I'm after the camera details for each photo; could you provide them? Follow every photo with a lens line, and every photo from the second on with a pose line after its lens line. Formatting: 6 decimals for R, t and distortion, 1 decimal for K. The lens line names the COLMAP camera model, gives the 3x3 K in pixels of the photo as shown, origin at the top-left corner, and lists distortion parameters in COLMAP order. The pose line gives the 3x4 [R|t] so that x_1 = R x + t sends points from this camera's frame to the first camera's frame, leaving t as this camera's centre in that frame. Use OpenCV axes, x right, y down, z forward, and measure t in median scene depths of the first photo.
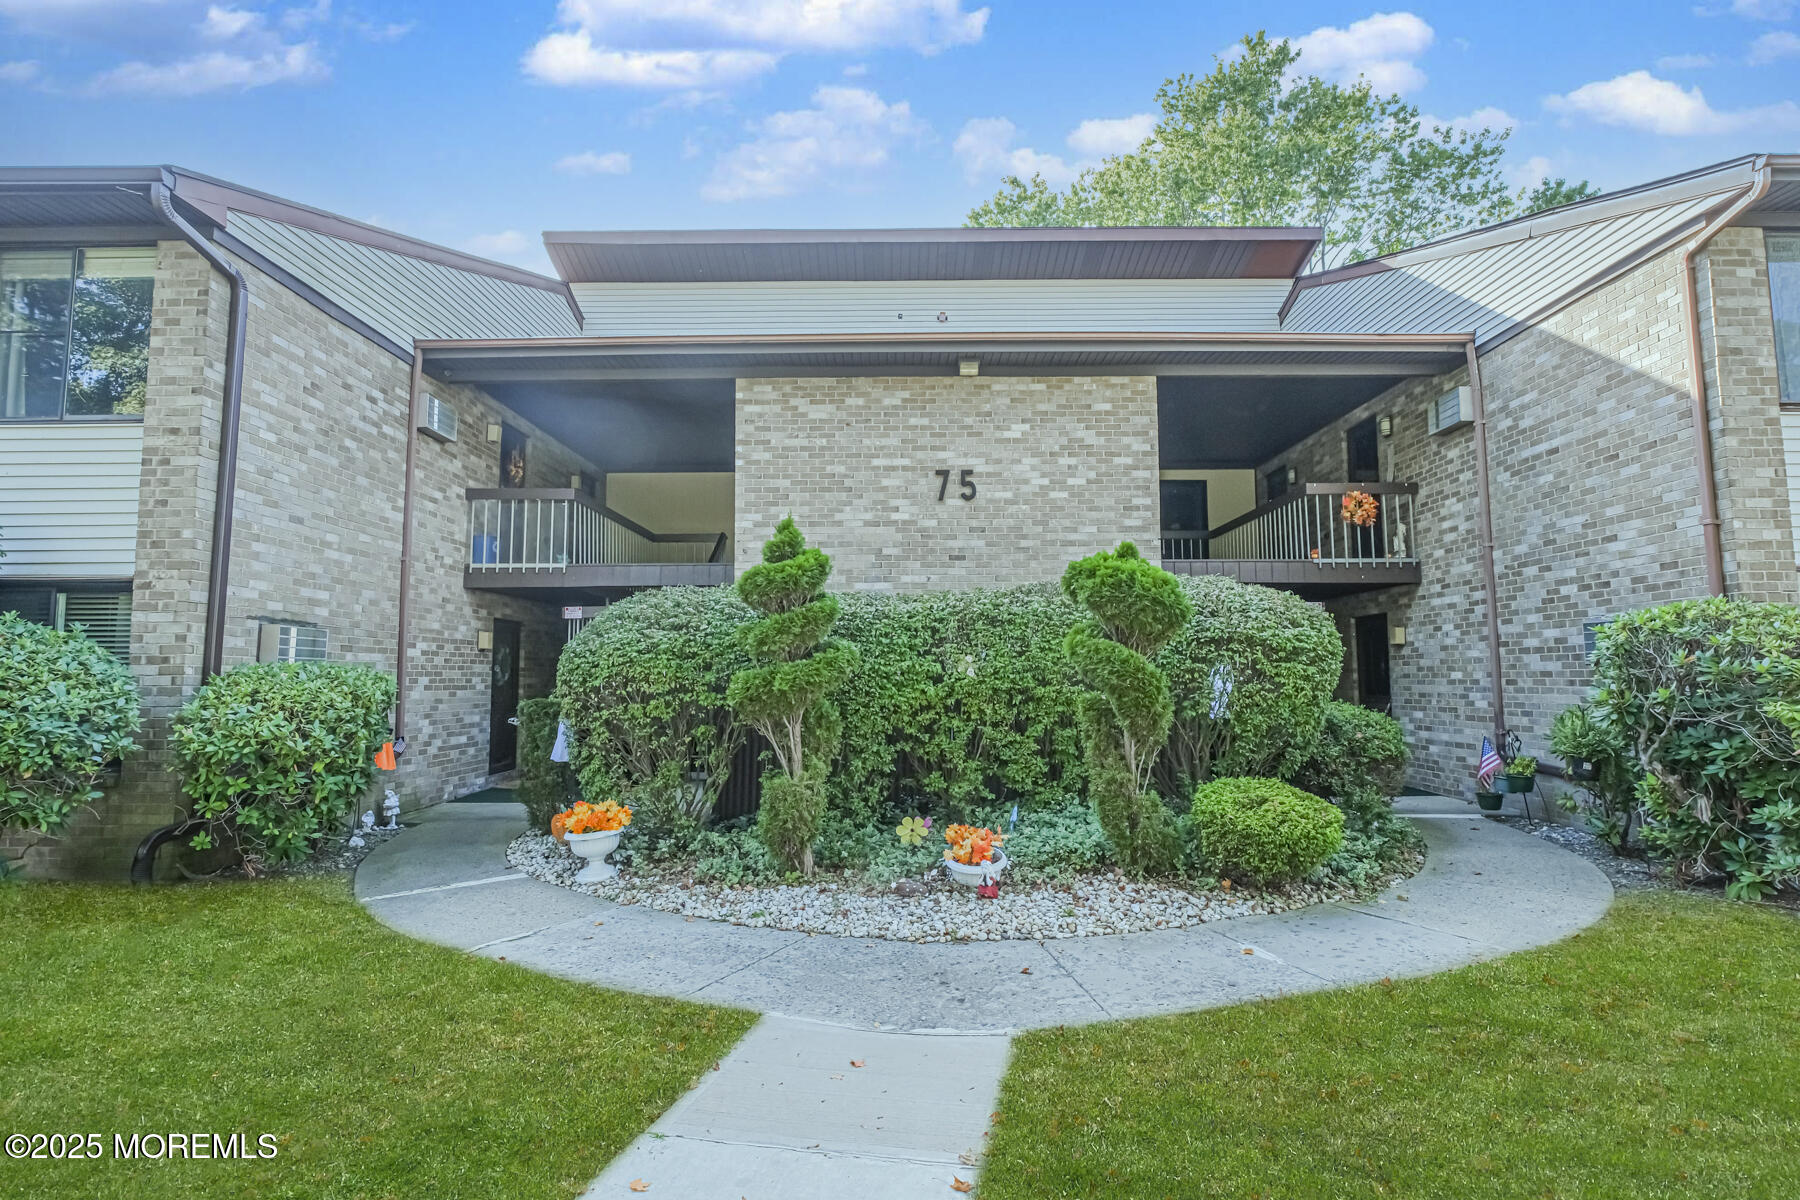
lens RADIAL K [[920.2, 0, 899.1], [0, 920.2, 597.3], [0, 0, 1]] dist [0.000145, 0.000344]
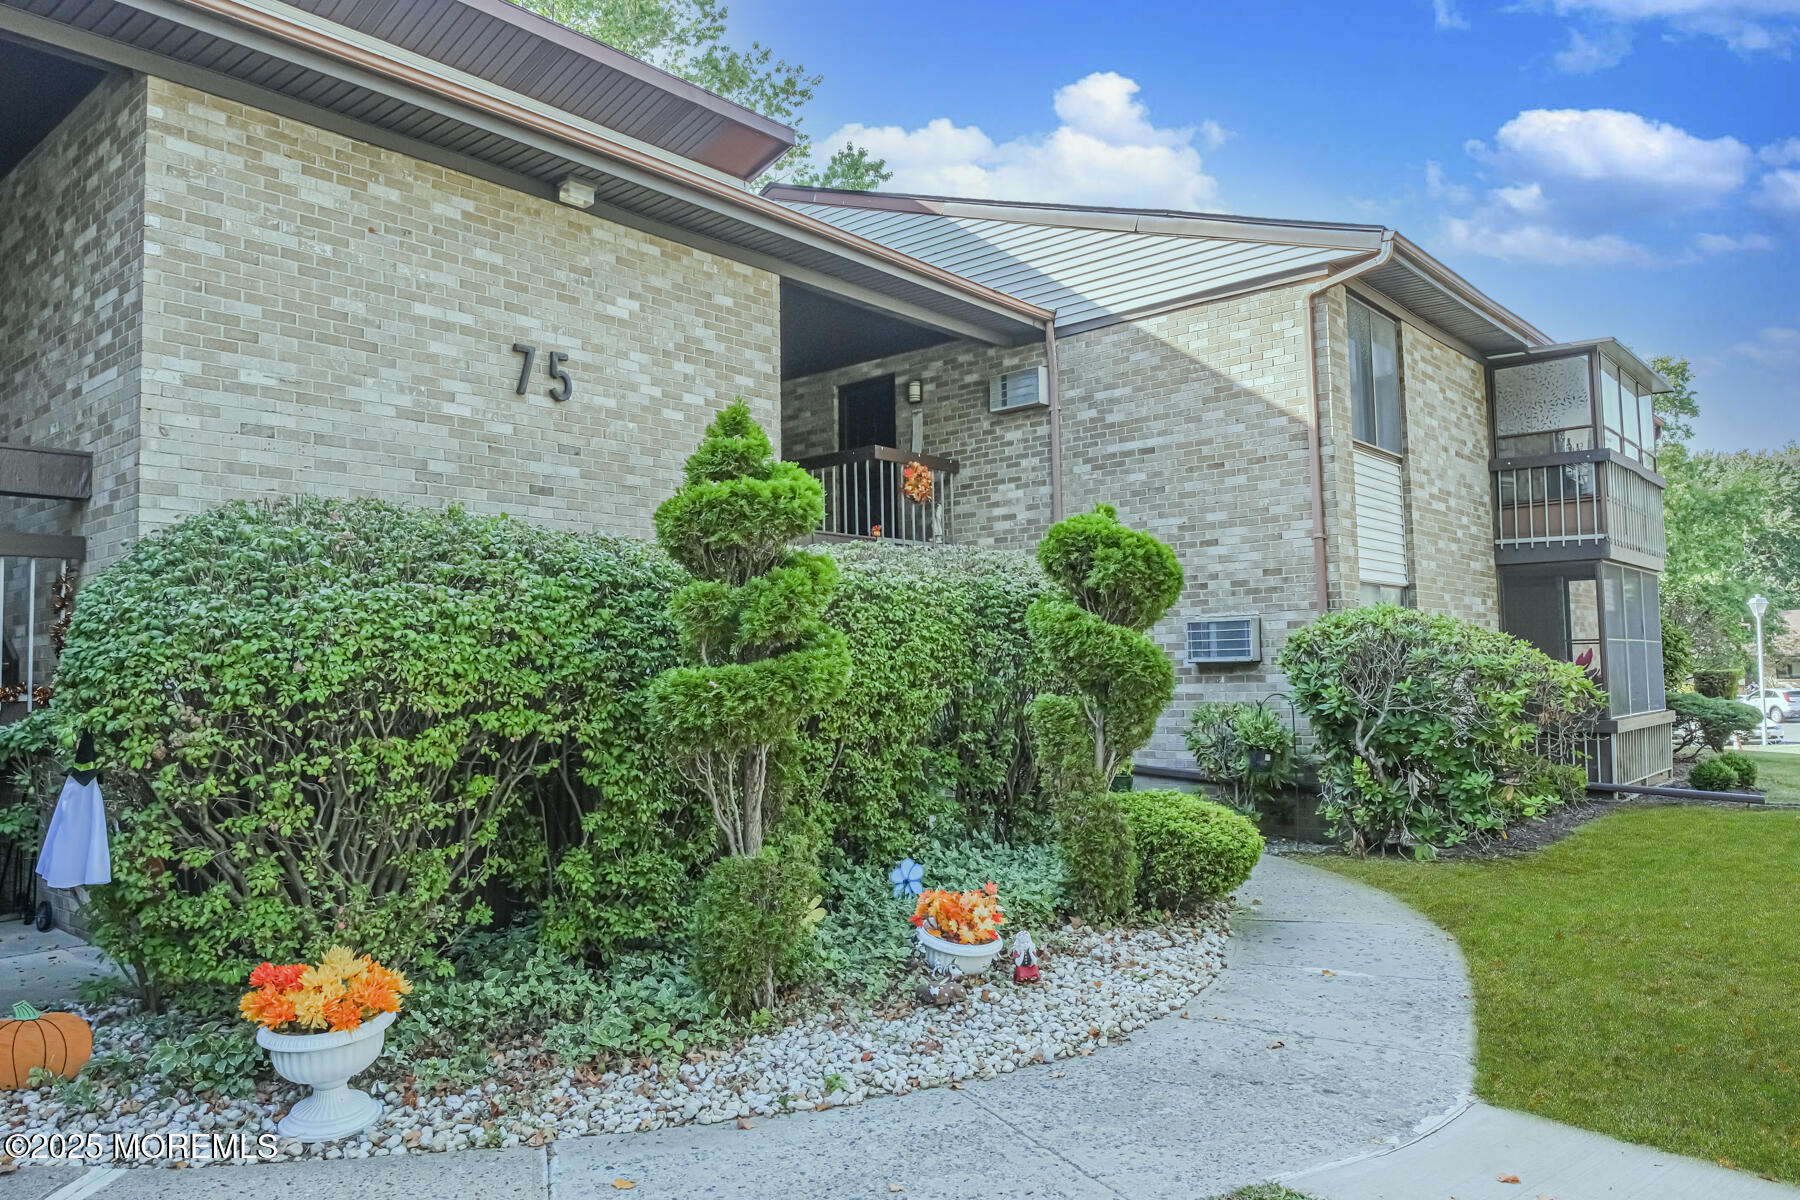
lens RADIAL K [[1249.7, 0, 899.7], [0, 1249.7, 599.8], [0, 0, 1]] dist [0.000018, 0.001911]
pose [[0.650454, 0.040581, 0.758461, -0.415806], [-0.053132, 0.998557, -0.007861, 0.024371], [-0.757685, -0.035185, 0.651671, 0.260644]]
